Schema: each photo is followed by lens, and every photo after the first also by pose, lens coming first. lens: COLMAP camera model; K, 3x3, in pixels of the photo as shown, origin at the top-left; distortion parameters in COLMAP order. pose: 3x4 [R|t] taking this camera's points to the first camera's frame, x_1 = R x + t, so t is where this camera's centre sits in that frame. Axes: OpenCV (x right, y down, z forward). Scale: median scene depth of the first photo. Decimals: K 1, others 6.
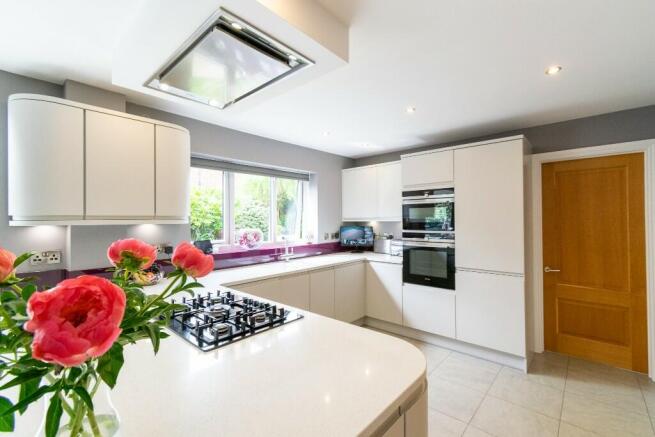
lens RADIAL K [[288.9, 0, 327.1], [0, 288.9, 218.4], [0, 0, 1]] dist [0.000898, 0.000063]
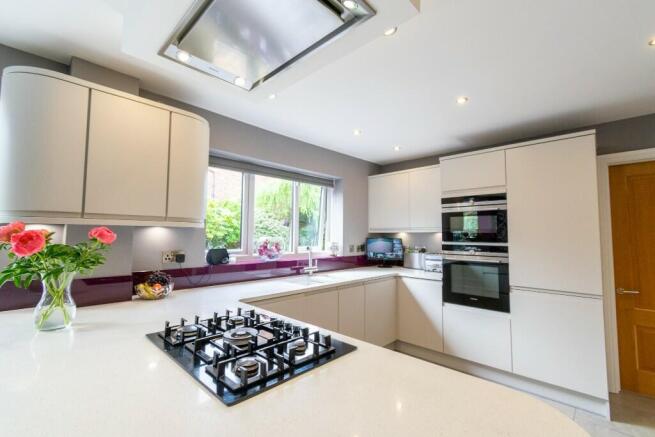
lens RADIAL K [[288.9, 0, 327.1], [0, 288.9, 218.4], [0, 0, 1]] dist [0.000898, 0.000063]
pose [[0.999269, 0.013139, -0.035893, -0.063570], [-0.015065, 0.998431, -0.053927, 0.024257], [0.035129, 0.054428, 0.997900, 0.116724]]
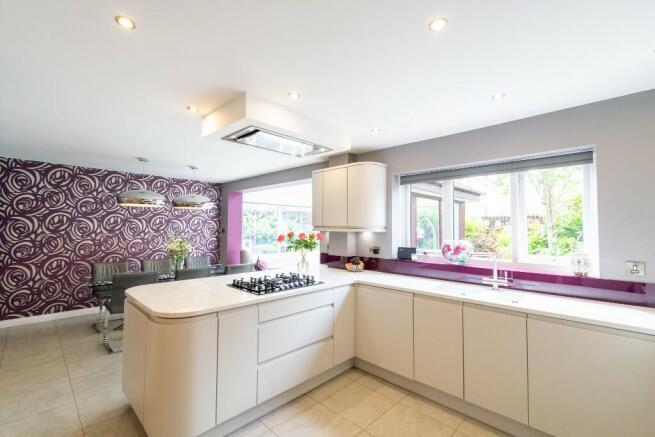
lens RADIAL K [[288.9, 0, 327.1], [0, 288.9, 218.4], [0, 0, 1]] dist [0.000898, 0.000063]
pose [[-0.032435, -0.026637, -0.999119, 0.657540], [-0.004320, 0.999639, -0.026510, -0.006300], [0.999465, 0.003457, -0.032539, 0.661276]]
